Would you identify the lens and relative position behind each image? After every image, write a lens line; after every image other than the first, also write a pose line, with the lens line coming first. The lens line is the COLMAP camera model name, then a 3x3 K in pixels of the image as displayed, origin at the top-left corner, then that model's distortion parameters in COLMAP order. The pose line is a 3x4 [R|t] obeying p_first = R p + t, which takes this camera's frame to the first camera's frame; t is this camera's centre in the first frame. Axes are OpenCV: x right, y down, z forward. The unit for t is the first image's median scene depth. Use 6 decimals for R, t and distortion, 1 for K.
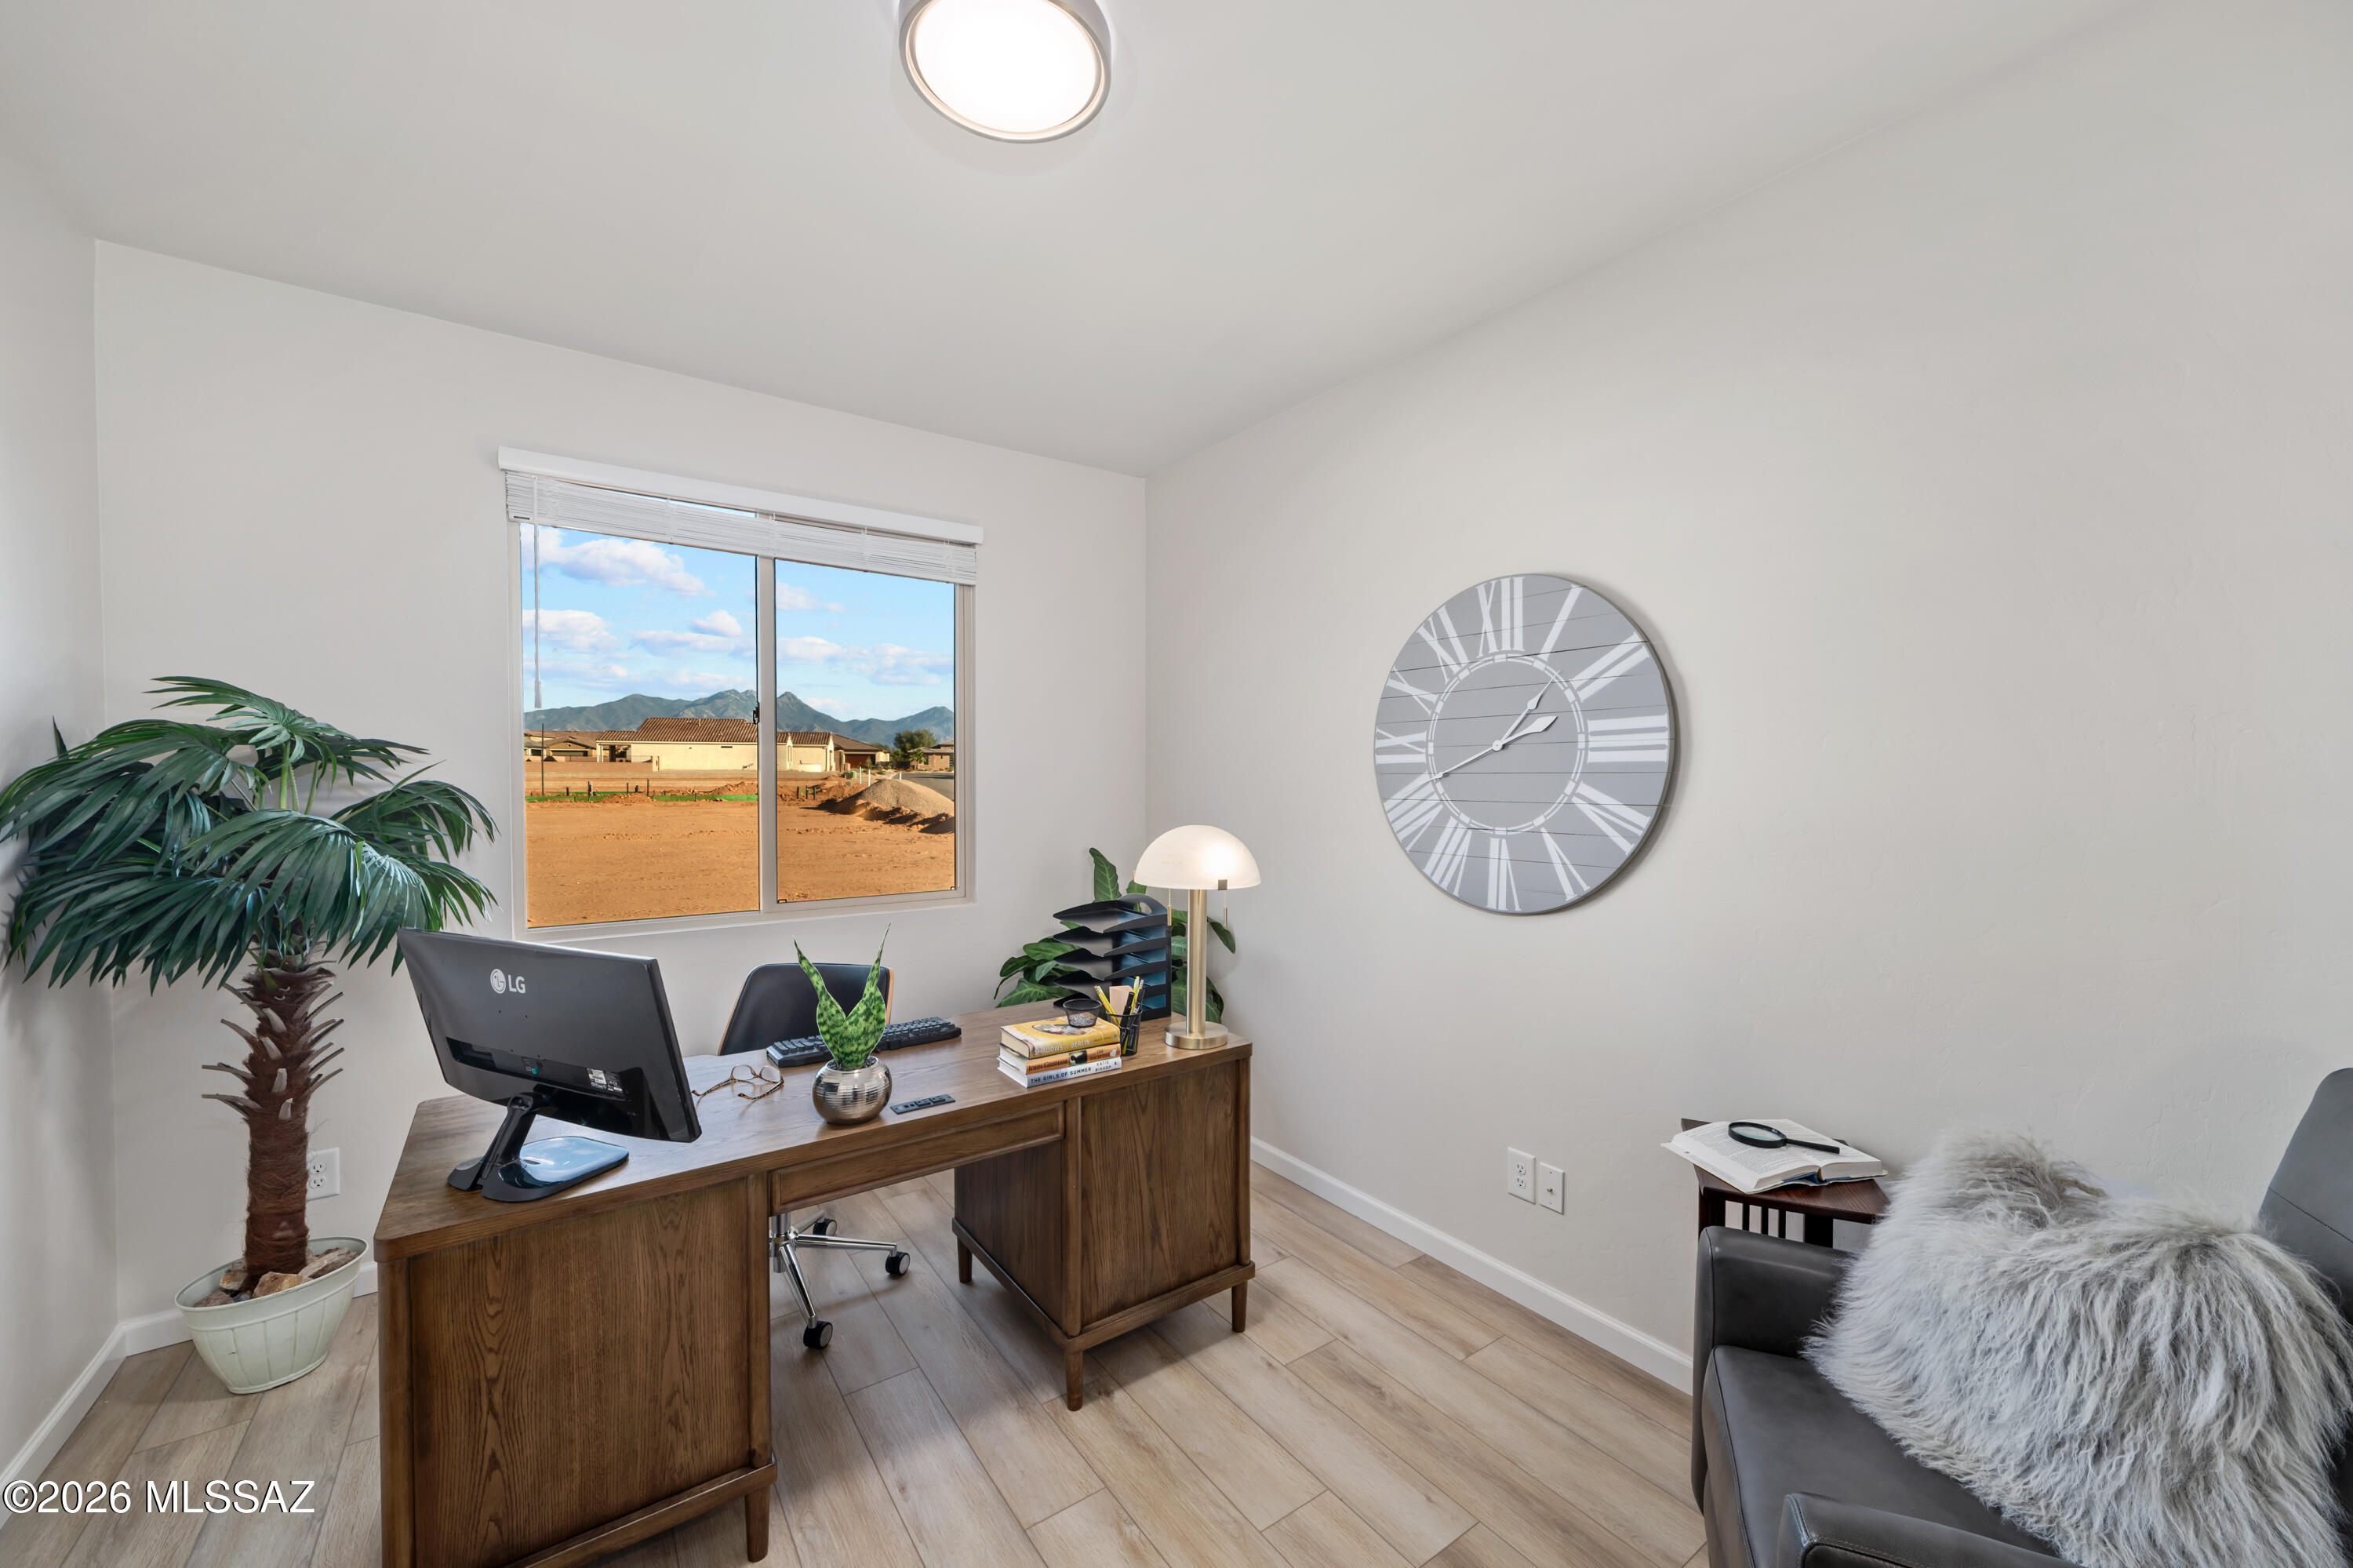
lens RADIAL K [[912.6, 0, 1188.3], [0, 912.6, 790.3], [0, 0, 1]] dist [-0.001077, 0.001660]
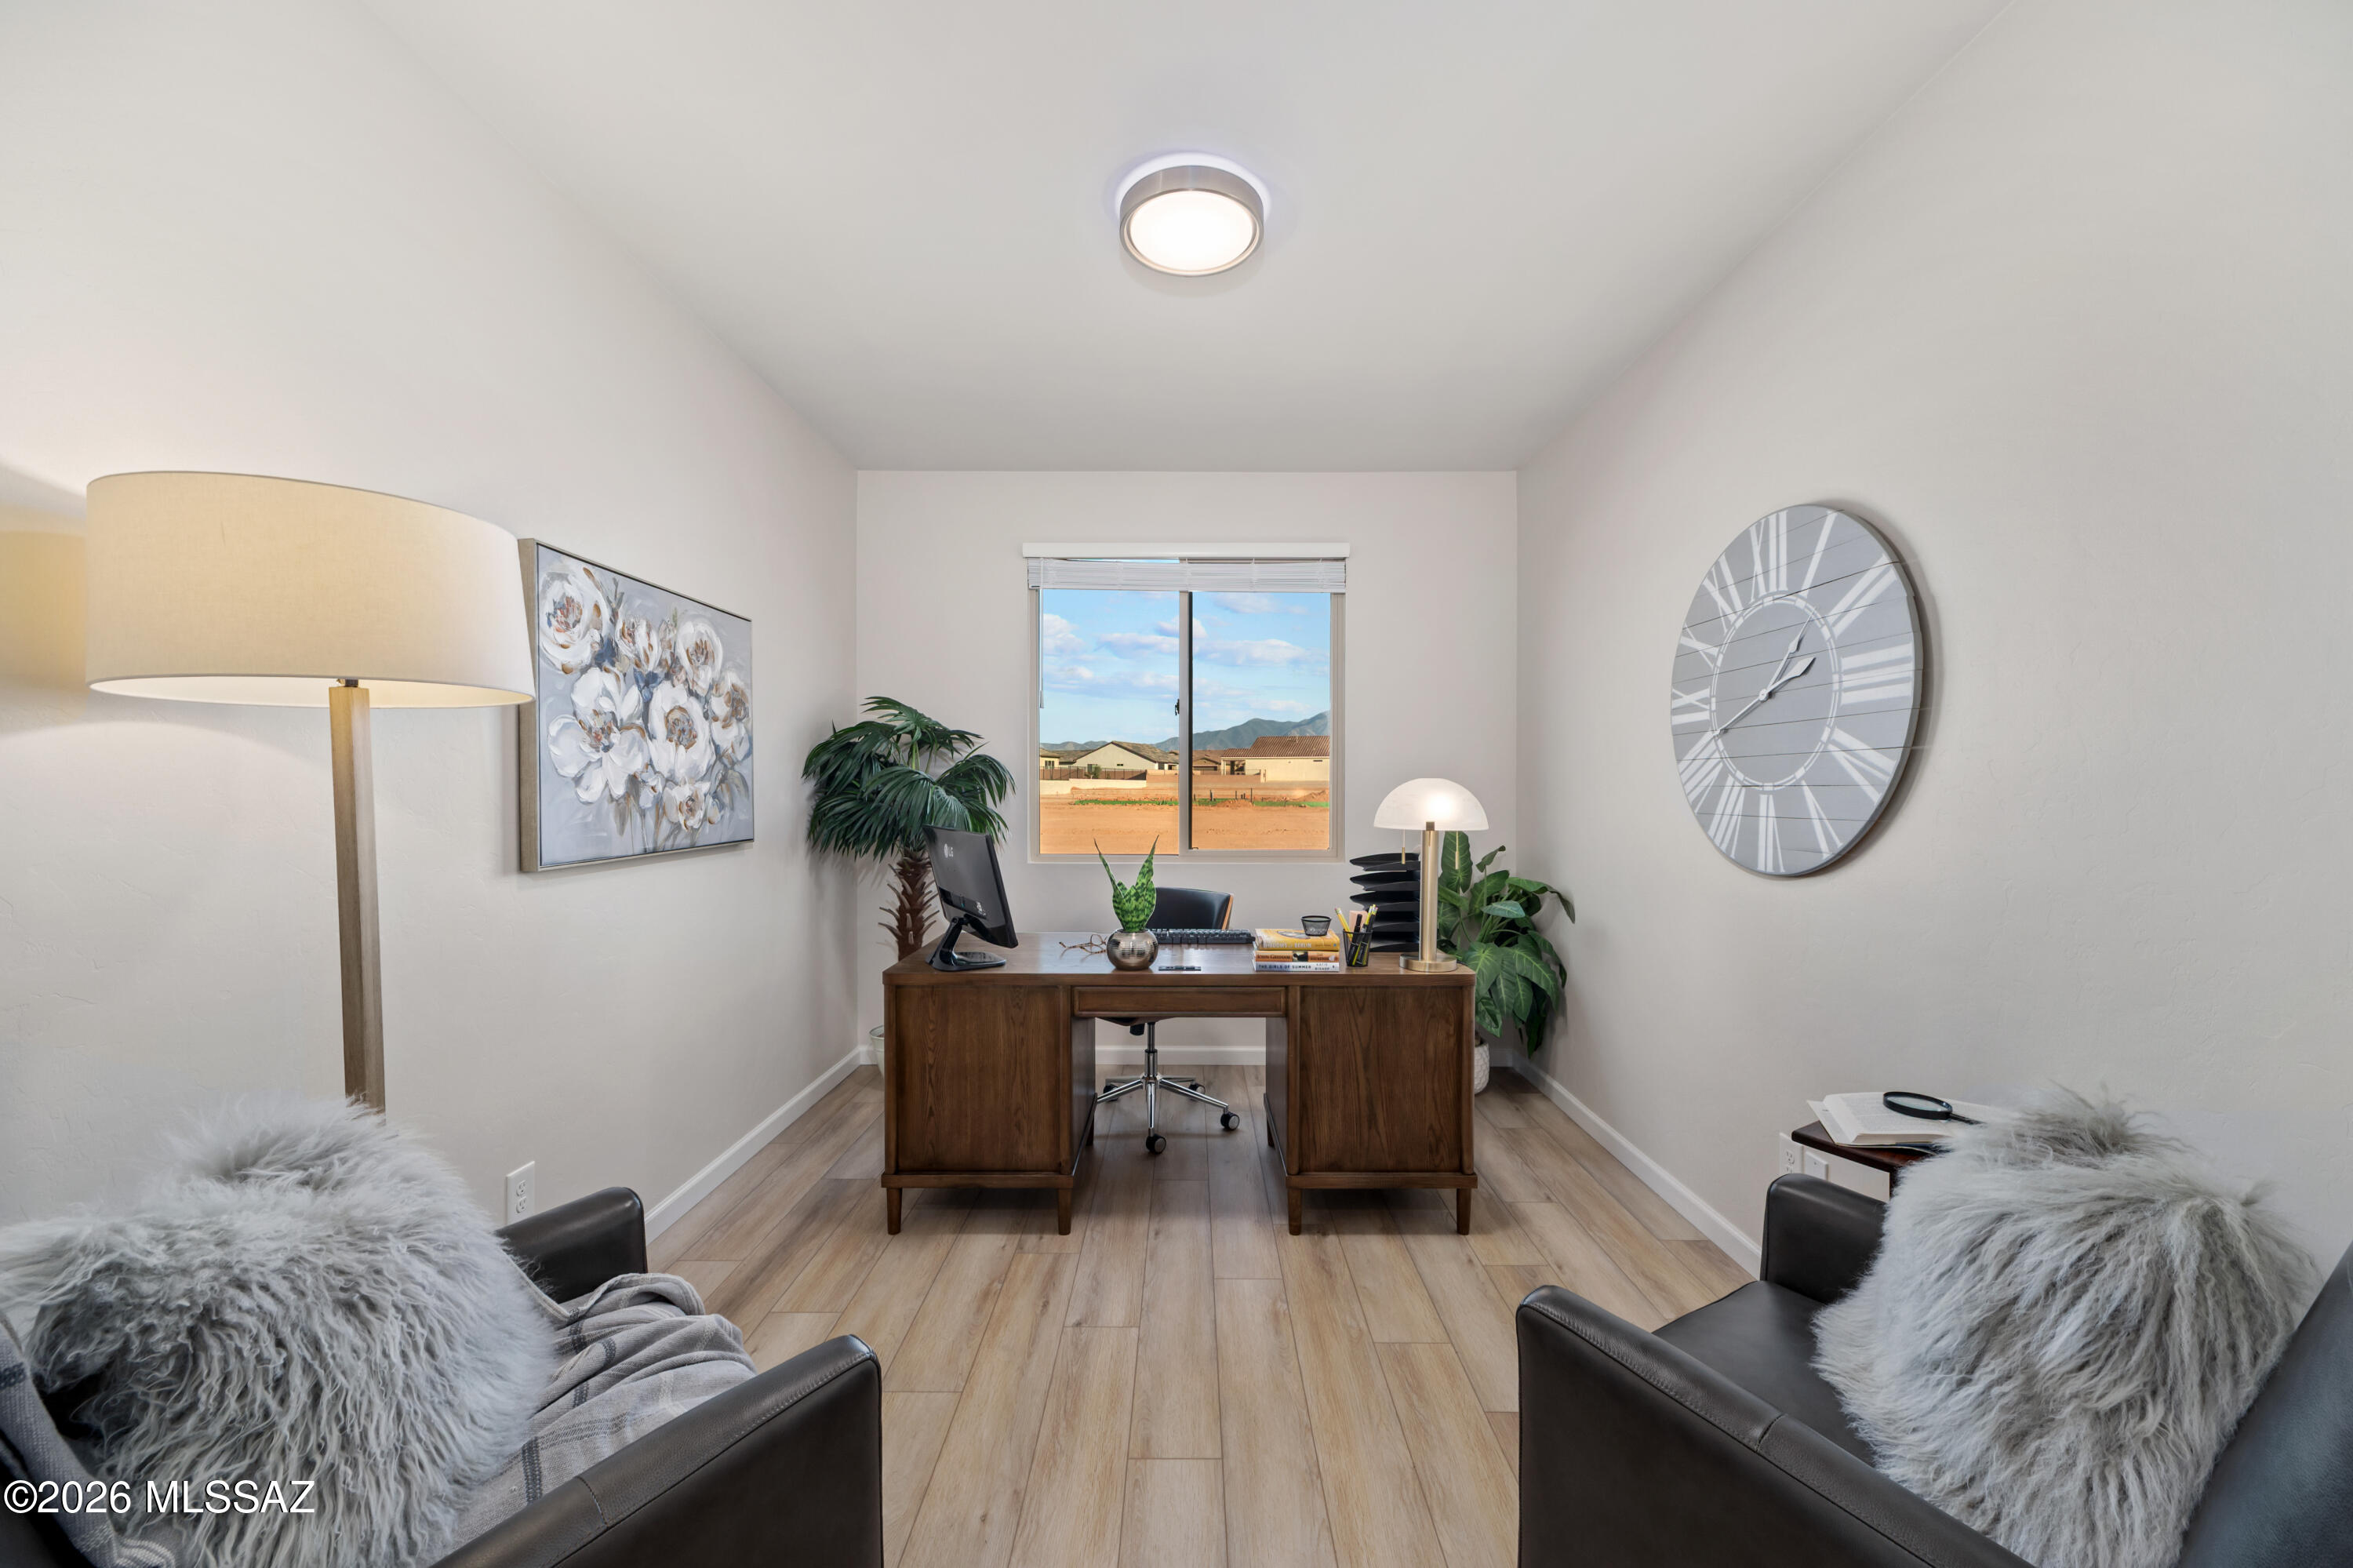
lens RADIAL K [[912.6, 0, 1181.5], [0, 912.6, 784.9], [0, 0, 1]] dist [-0.001077, 0.001660]
pose [[0.803942, -0.001619, -0.594706, 0.464697], [-0.011577, 0.999764, -0.018373, 0.074959], [0.594595, 0.021655, 0.803734, -0.111897]]
